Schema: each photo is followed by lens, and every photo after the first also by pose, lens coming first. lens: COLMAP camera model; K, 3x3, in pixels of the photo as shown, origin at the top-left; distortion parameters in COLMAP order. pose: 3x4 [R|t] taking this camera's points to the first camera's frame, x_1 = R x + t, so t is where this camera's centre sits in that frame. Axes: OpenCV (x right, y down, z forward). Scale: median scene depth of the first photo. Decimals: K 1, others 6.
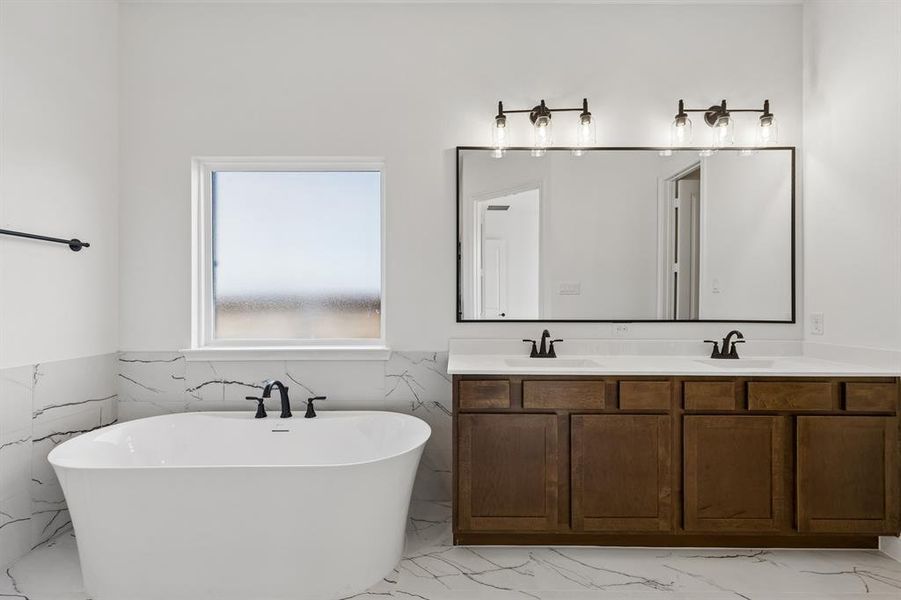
lens RADIAL K [[403.5, 0, 451.3], [0, 403.5, 300.0], [0, 0, 1]] dist [0.011008, -0.001885]
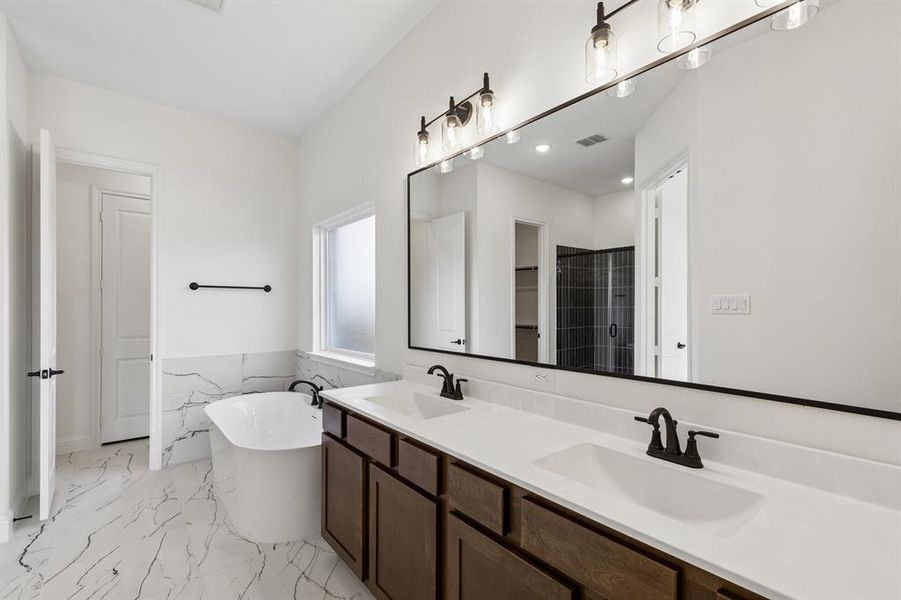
lens RADIAL K [[403.5, 0, 451.4], [0, 403.5, 305.6], [0, 0, 1]] dist [0.011008, -0.001885]
pose [[0.632075, -0.003379, -0.774900, 0.871673], [0.003833, 0.999992, -0.001234, -0.049753], [0.774898, -0.002190, 0.632083, 0.450507]]
